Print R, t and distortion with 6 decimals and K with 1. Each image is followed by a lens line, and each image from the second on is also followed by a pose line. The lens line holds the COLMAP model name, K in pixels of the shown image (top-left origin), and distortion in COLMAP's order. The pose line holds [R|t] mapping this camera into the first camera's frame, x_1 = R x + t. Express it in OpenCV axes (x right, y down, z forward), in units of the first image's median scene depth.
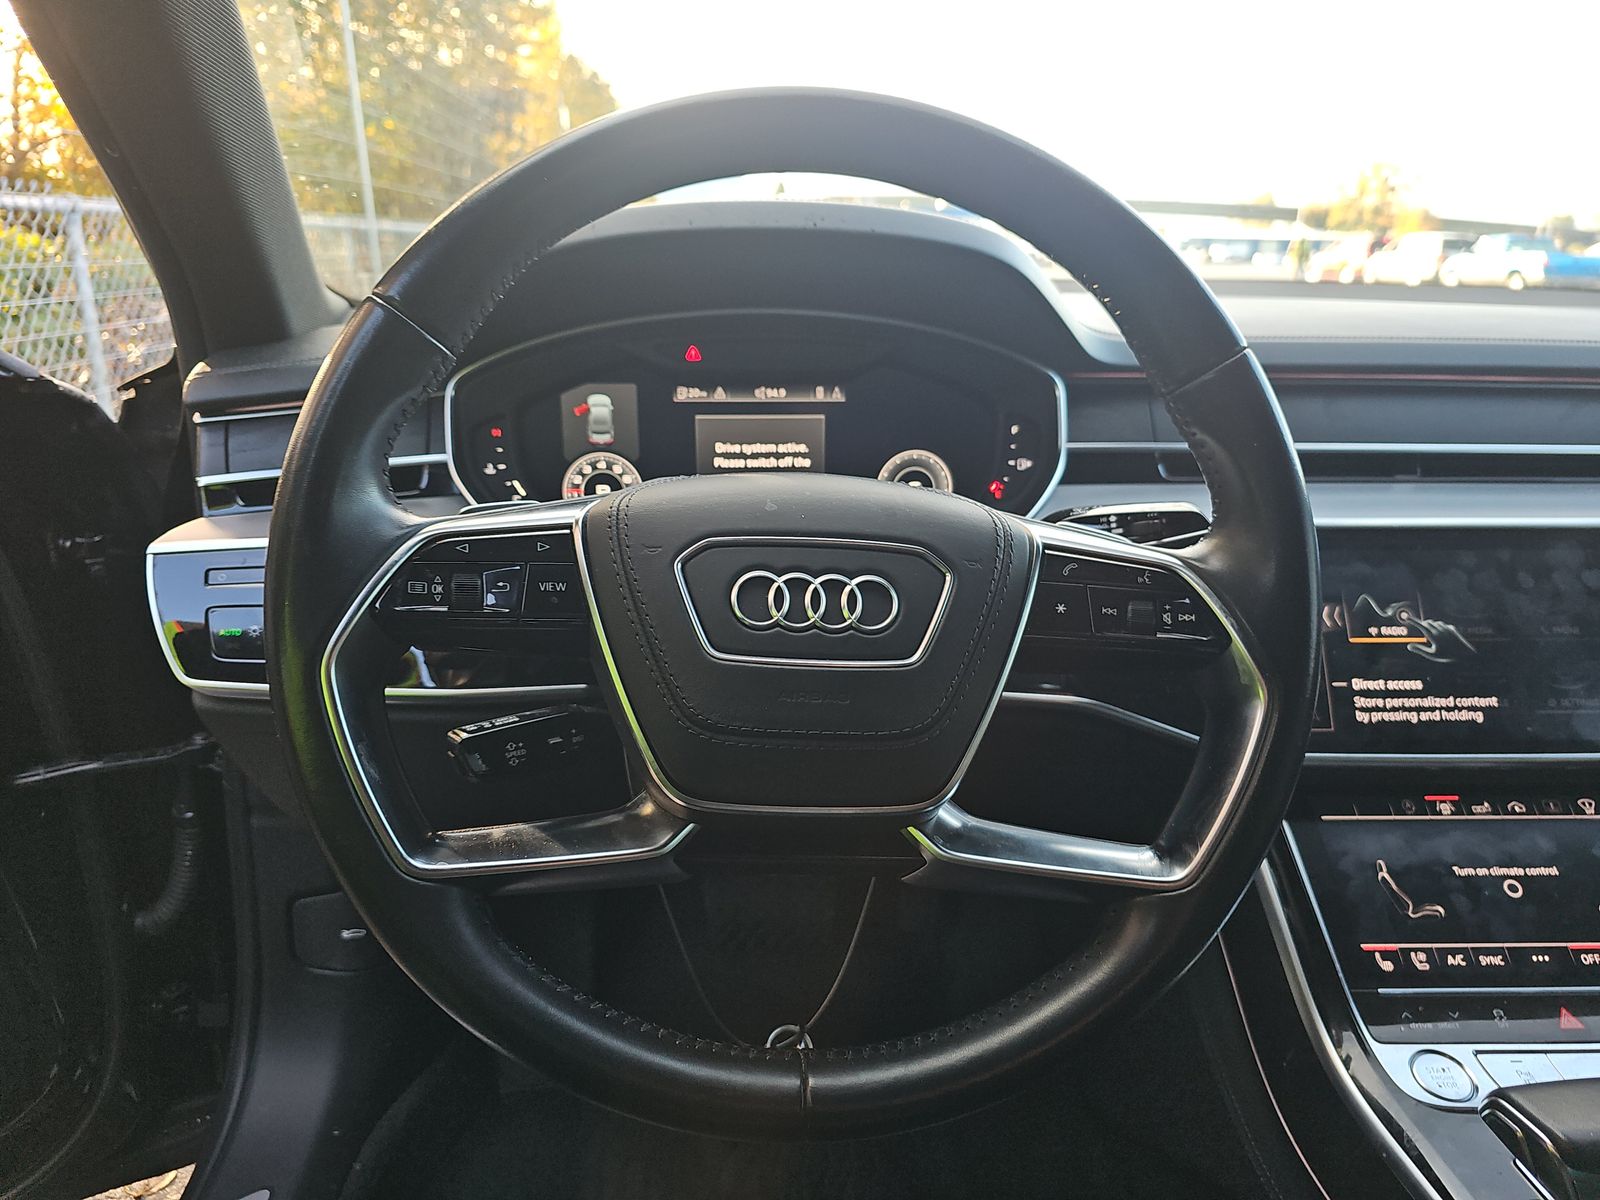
lens RADIAL K [[1068.1, 0, 807.2], [0, 1068.1, 605.4], [0, 0, 1]] dist [0.019936, -0.012219]
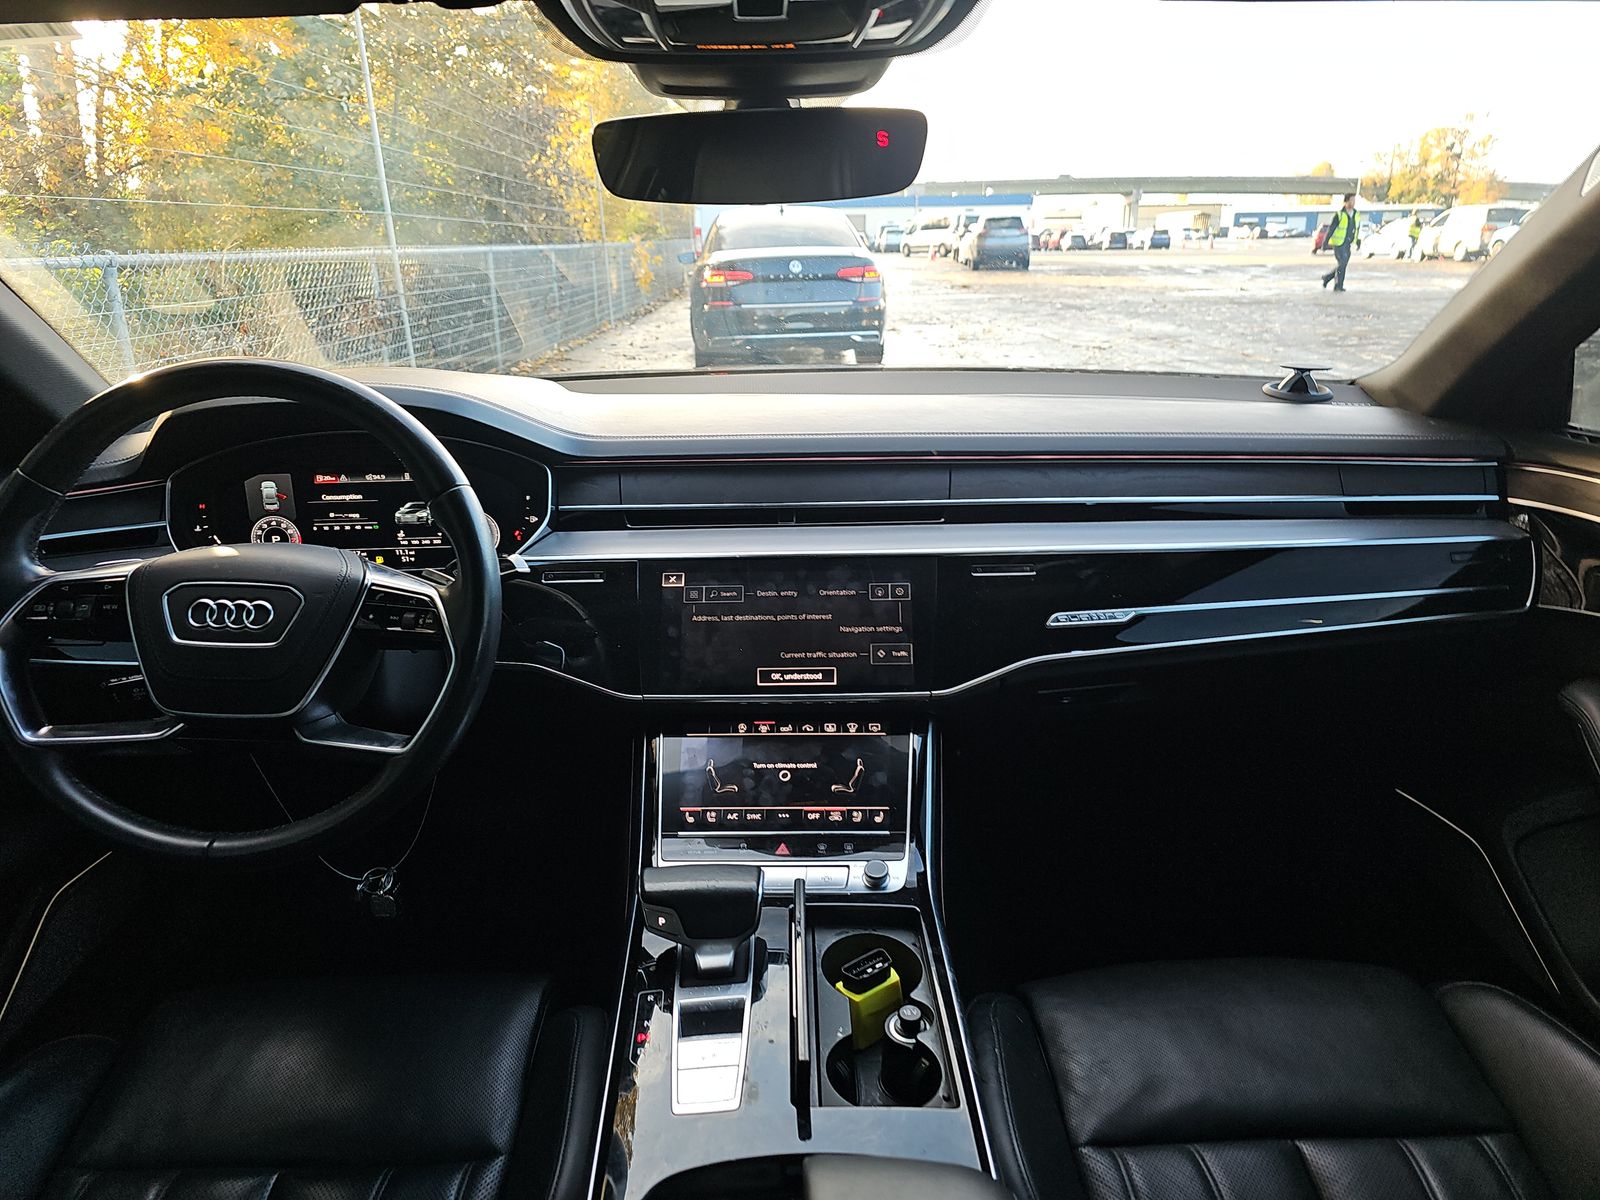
lens RADIAL K [[1068.1, 0, 831.3], [0, 1068.1, 574.7], [0, 0, 1]] dist [0.019936, -0.012219]
pose [[0.998456, -0.013324, -0.053928, 0.750511], [0.012811, 0.999869, -0.009865, -0.026792], [0.054052, 0.009158, 0.998496, -0.589127]]
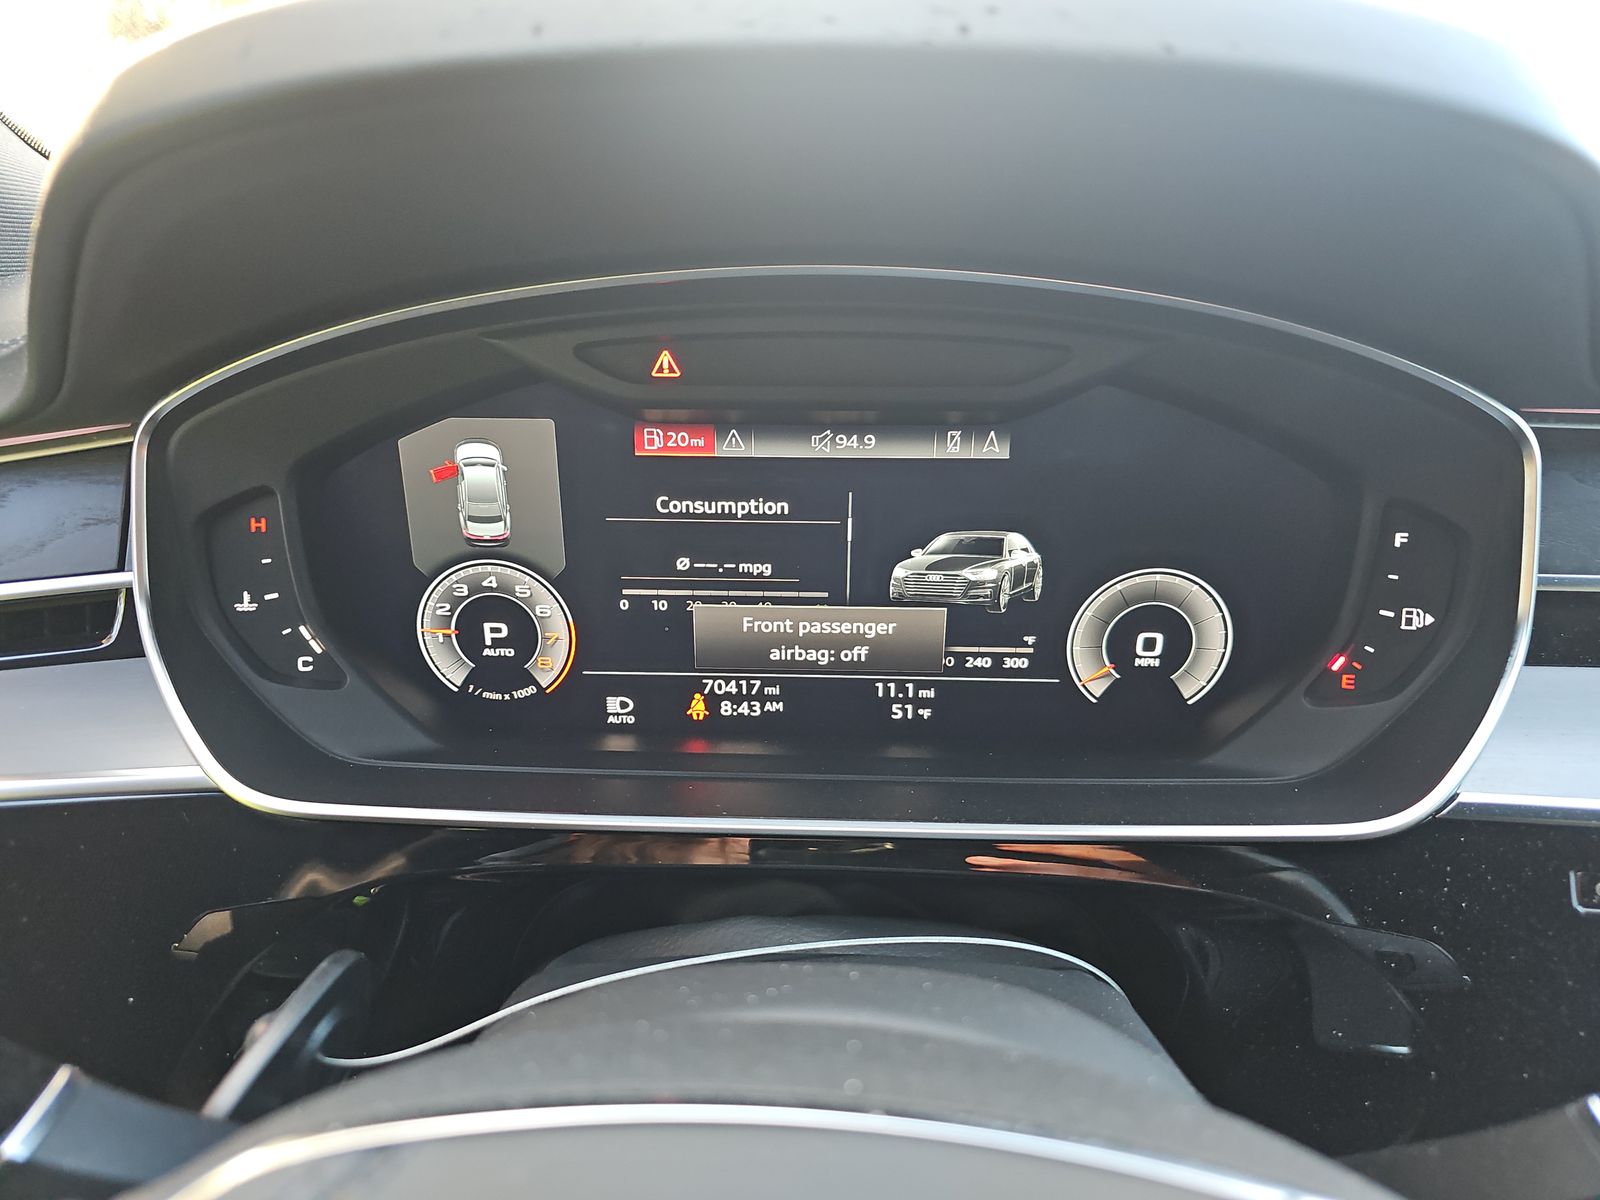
lens RADIAL K [[1068.1, 0, 789.3], [0, 1068.1, 590.8], [0, 0, 1]] dist [0.019936, -0.012219]
pose [[0.991335, 0.045349, -0.123279, 0.001603], [-0.031137, 0.992894, 0.114858, -0.189981], [0.127612, -0.110024, 0.985703, 0.547141]]
